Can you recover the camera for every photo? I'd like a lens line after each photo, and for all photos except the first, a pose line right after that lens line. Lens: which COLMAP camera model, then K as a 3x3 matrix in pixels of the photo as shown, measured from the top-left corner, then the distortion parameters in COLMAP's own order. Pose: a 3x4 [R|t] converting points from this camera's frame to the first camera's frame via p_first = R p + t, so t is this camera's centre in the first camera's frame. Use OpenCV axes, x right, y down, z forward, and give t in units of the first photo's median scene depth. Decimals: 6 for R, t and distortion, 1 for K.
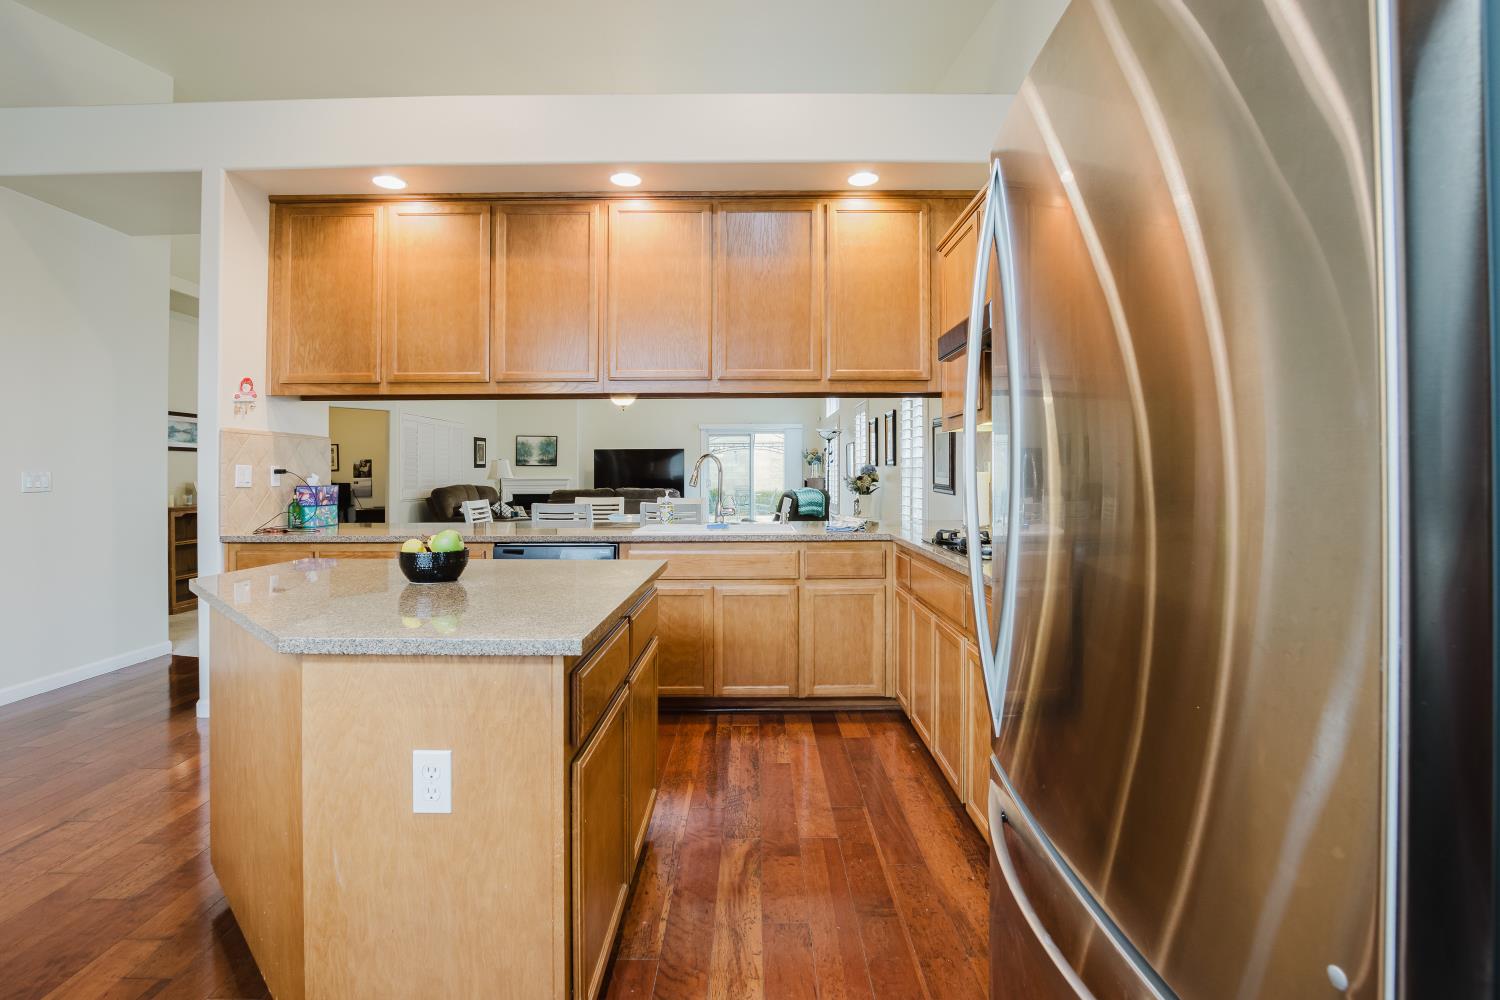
lens RADIAL K [[712.4, 0, 764.5], [0, 712.4, 475.5], [0, 0, 1]] dist [-0.032547, 0.004900]
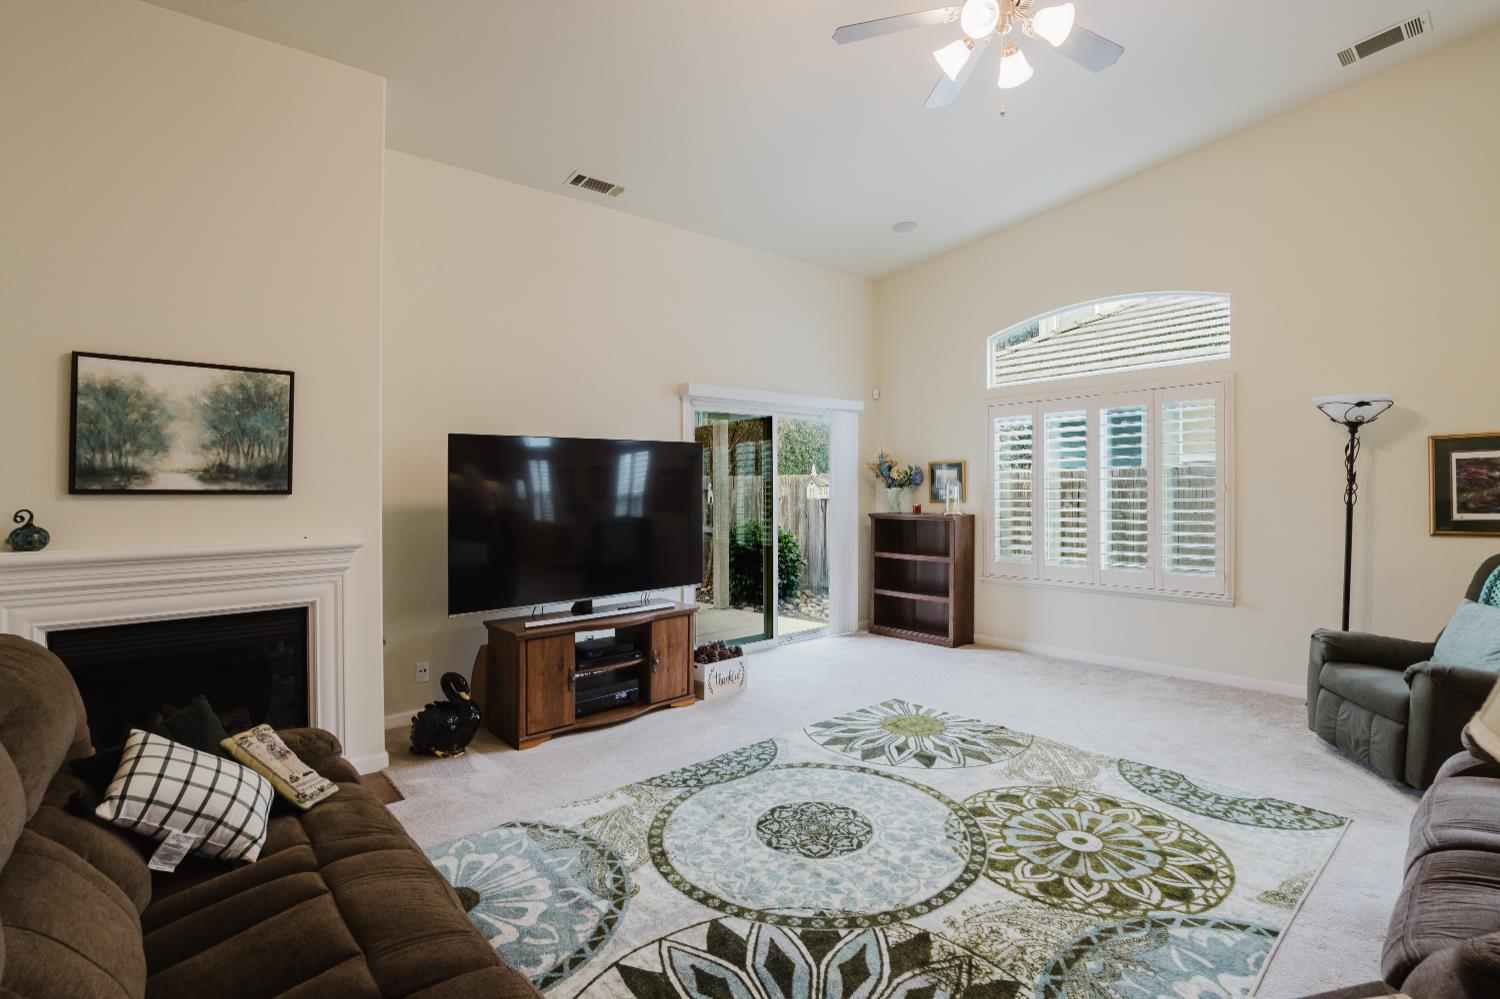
lens RADIAL K [[712.4, 0, 745.0], [0, 712.4, 486.8], [0, 0, 1]] dist [-0.032547, 0.004900]
pose [[0.762157, -0.003095, 0.647385, -1.388635], [0.009895, 0.999927, -0.006869, -0.053052], [-0.647317, 0.011641, 0.762132, 2.997194]]
